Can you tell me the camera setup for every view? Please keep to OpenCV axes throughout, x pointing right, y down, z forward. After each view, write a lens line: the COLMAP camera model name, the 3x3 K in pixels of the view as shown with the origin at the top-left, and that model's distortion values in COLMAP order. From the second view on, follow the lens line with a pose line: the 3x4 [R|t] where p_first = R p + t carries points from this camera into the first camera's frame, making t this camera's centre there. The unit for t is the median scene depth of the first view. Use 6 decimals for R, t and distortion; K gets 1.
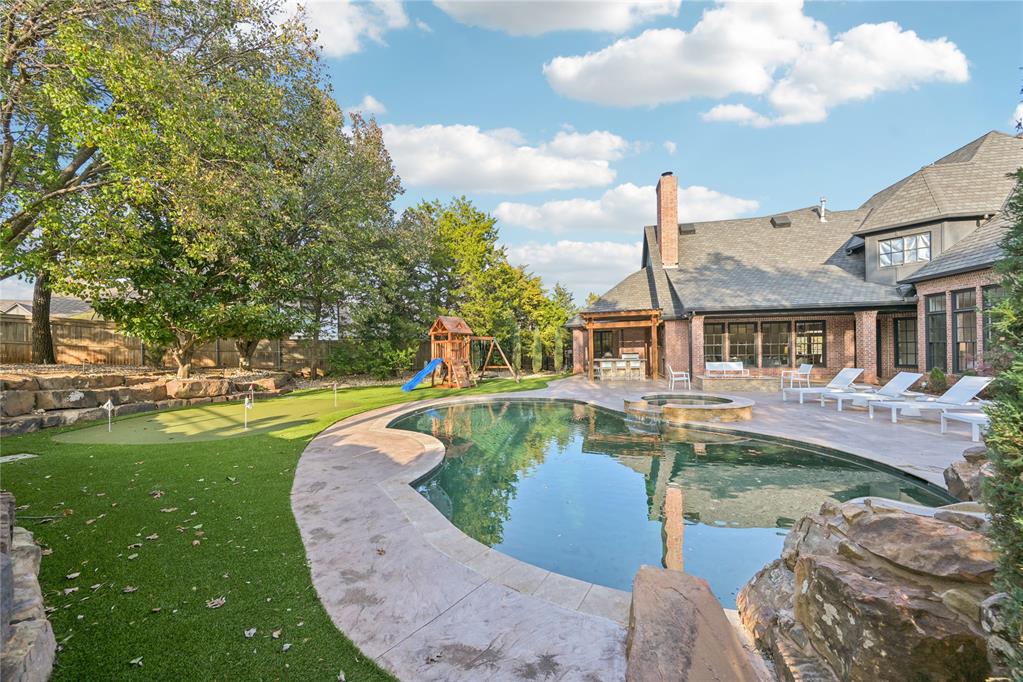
lens RADIAL K [[406.9, 0, 507.7], [0, 406.9, 346.8], [0, 0, 1]] dist [-0.000093, 0.000036]
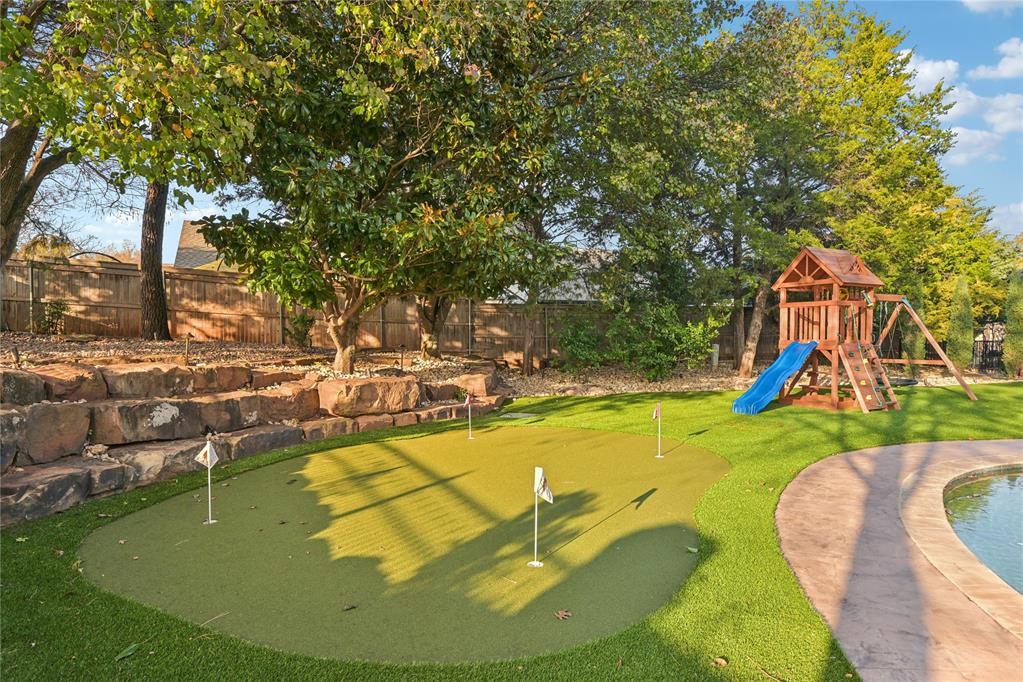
lens RADIAL K [[597.0, 0, 511.5], [0, 597.0, 341.0], [0, 0, 1]] dist [-0.000893, -0.000345]
pose [[0.932717, 0.018008, -0.360160, -0.326686], [-0.004983, 0.999301, 0.037059, 0.007729], [0.360575, -0.032771, 0.932154, 0.372533]]
